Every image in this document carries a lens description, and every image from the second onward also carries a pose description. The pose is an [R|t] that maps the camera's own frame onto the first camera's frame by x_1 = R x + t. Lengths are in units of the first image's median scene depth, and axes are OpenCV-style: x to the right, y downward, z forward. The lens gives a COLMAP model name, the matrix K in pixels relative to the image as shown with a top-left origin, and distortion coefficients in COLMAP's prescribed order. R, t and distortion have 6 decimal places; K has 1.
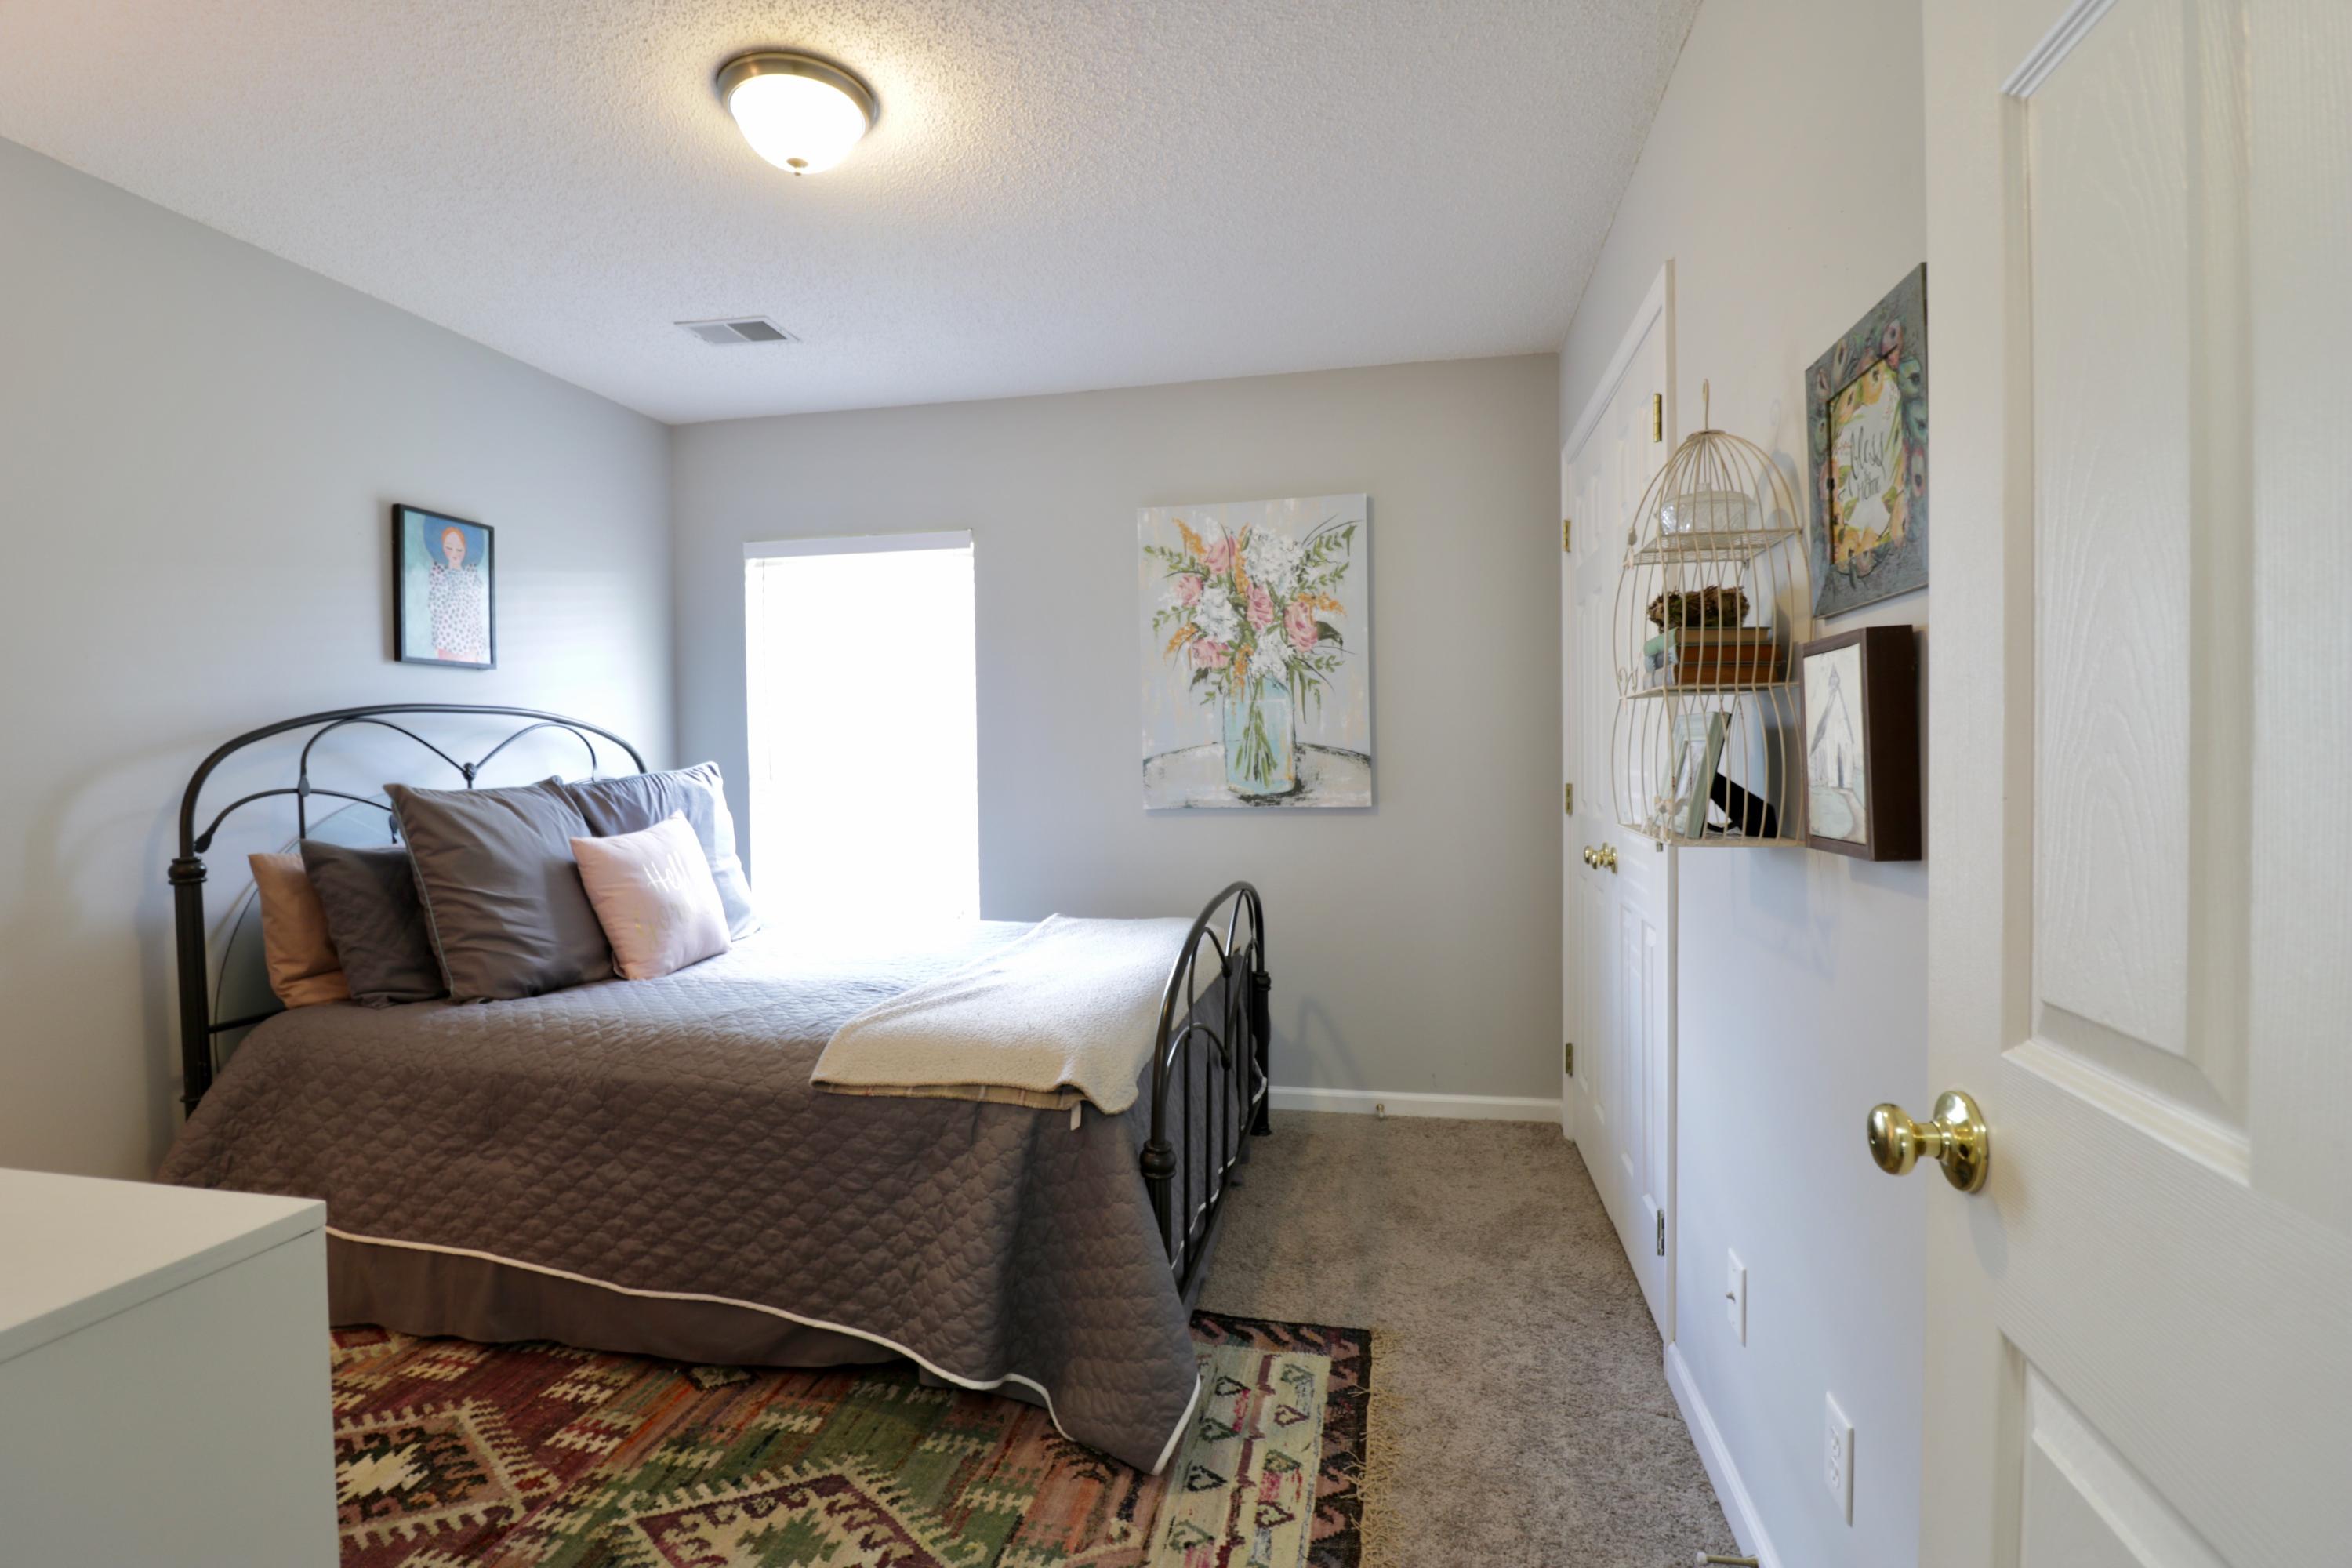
lens RADIAL K [[1100.6, 0, 1177.2], [0, 1100.6, 776.4], [0, 0, 1]] dist [-0.006734, -0.009487]
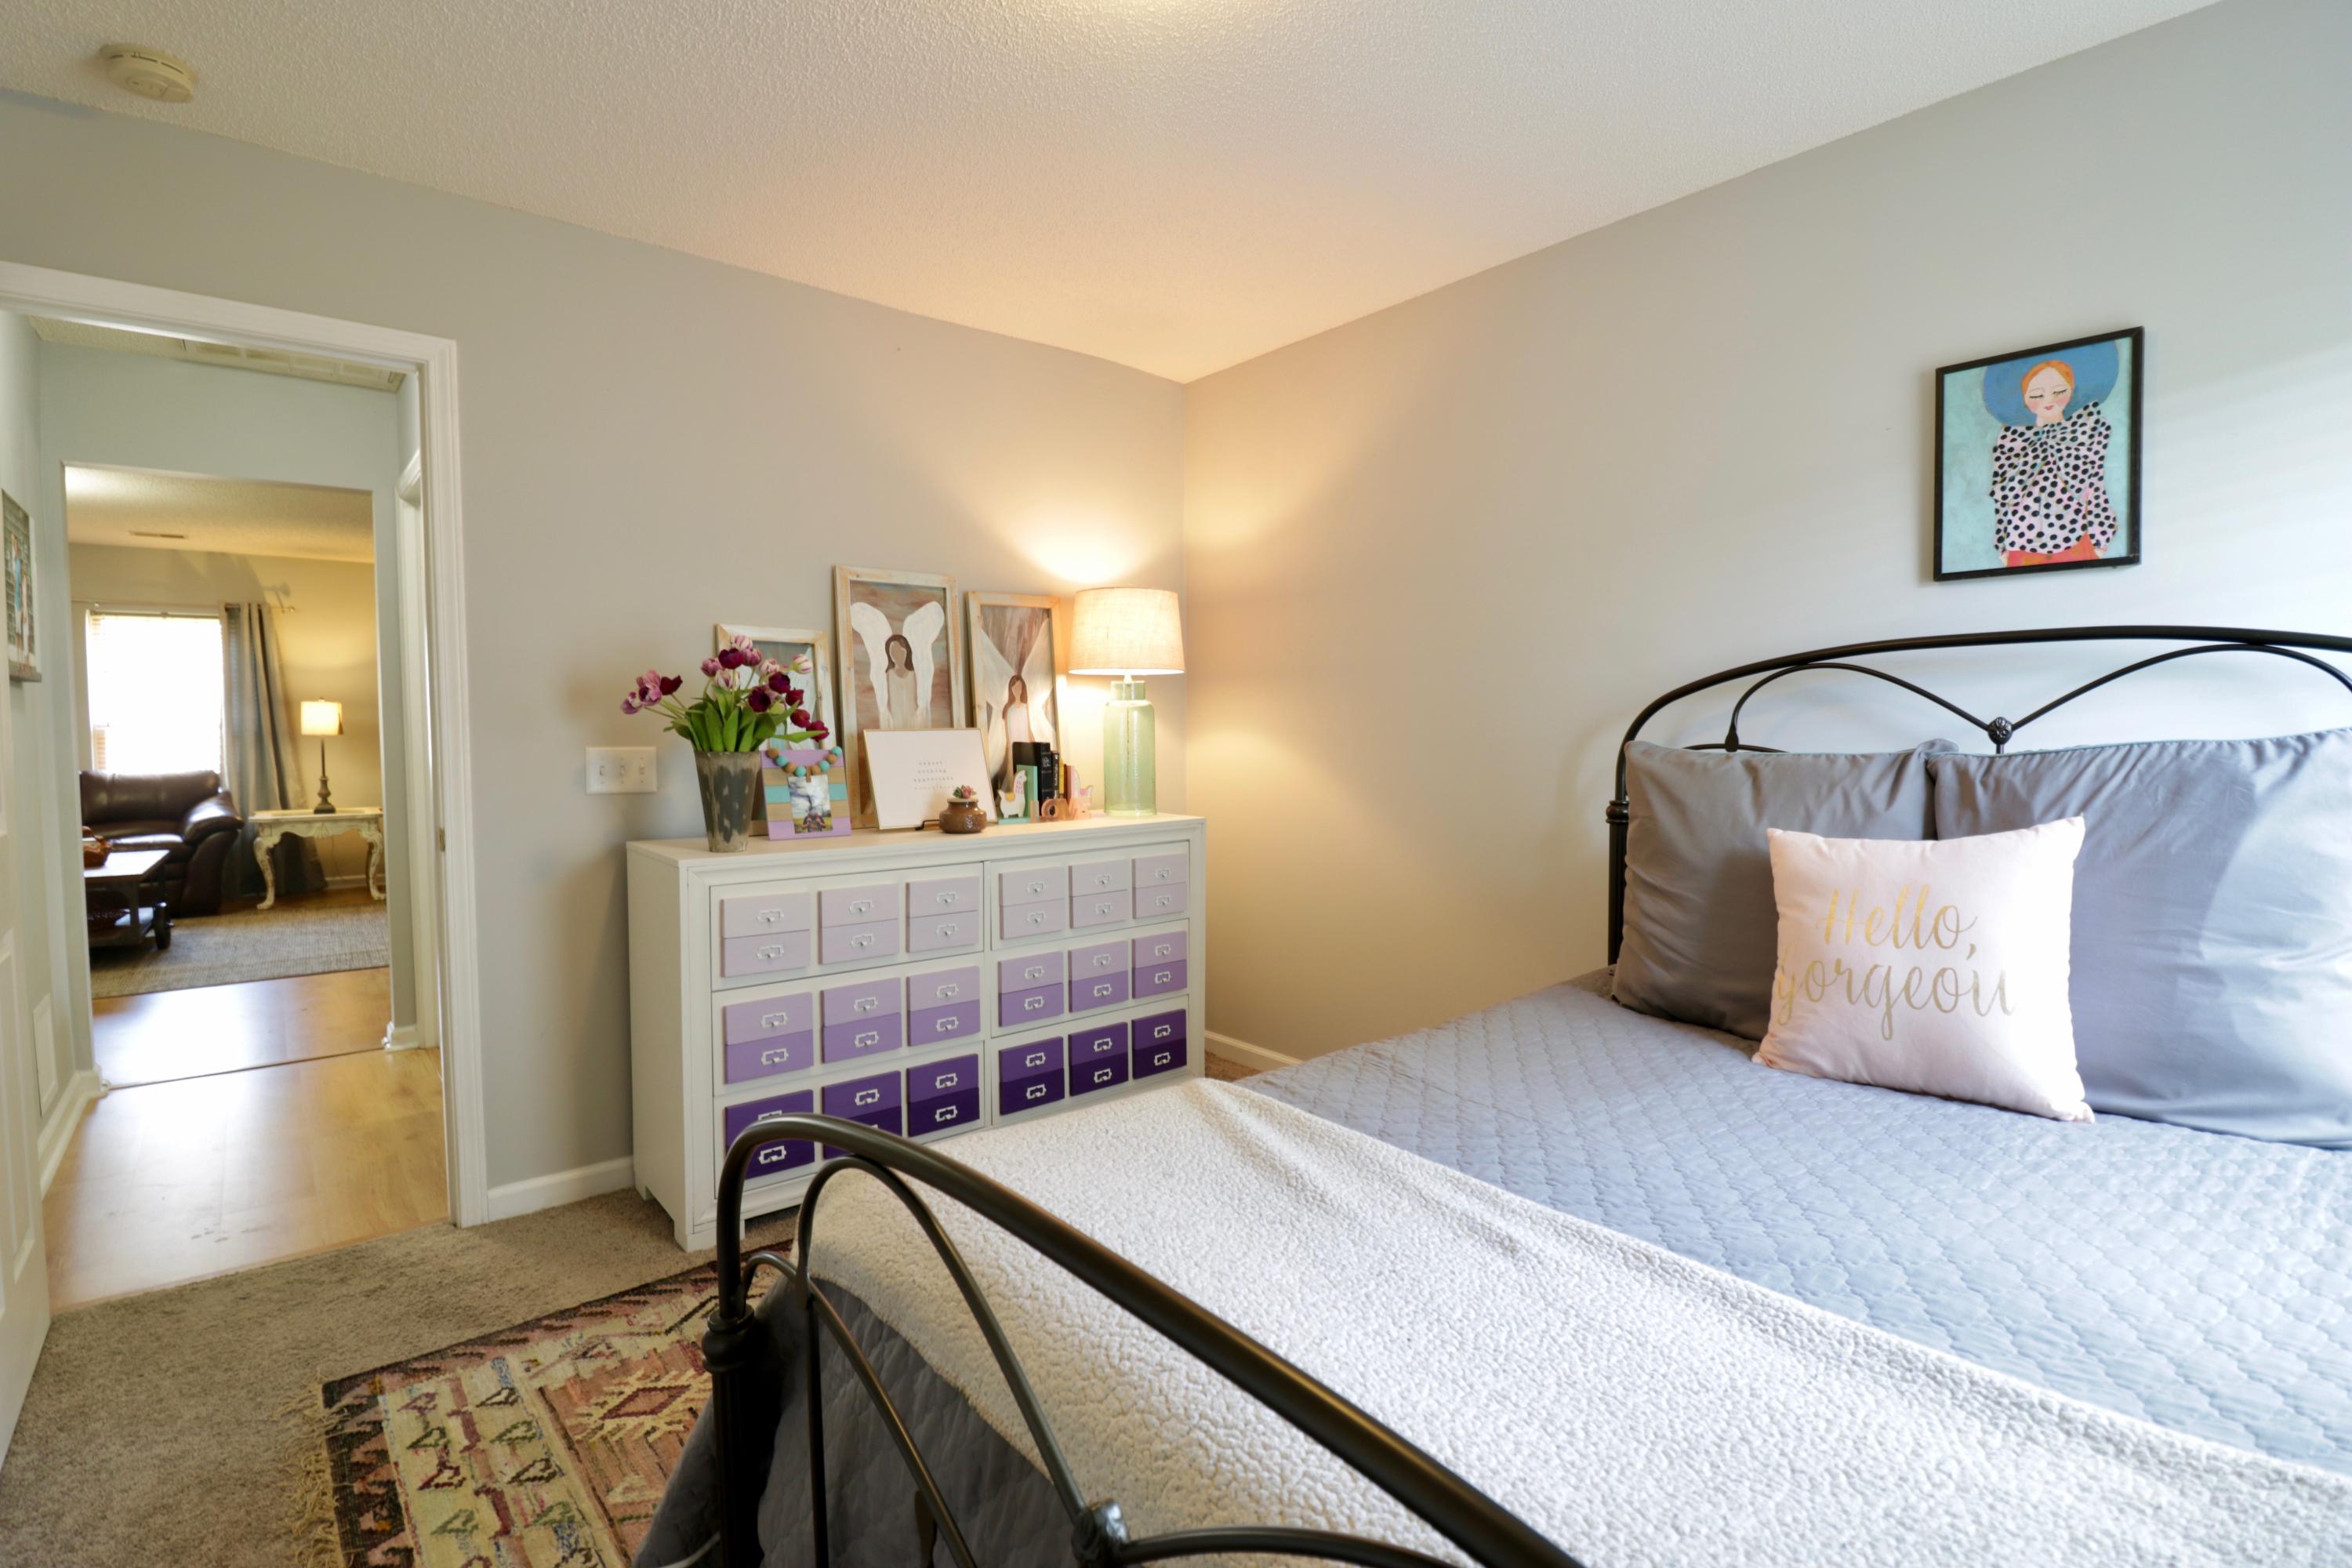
lens RADIAL K [[1100.6, 0, 1189.1], [0, 1100.6, 782.9], [0, 0, 1]] dist [-0.006734, -0.009487]
pose [[-0.624621, 0.056717, -0.778866, 0.201101], [-0.001715, 0.997257, 0.073995, -0.021822], [0.780926, 0.047555, -0.622811, 1.065194]]
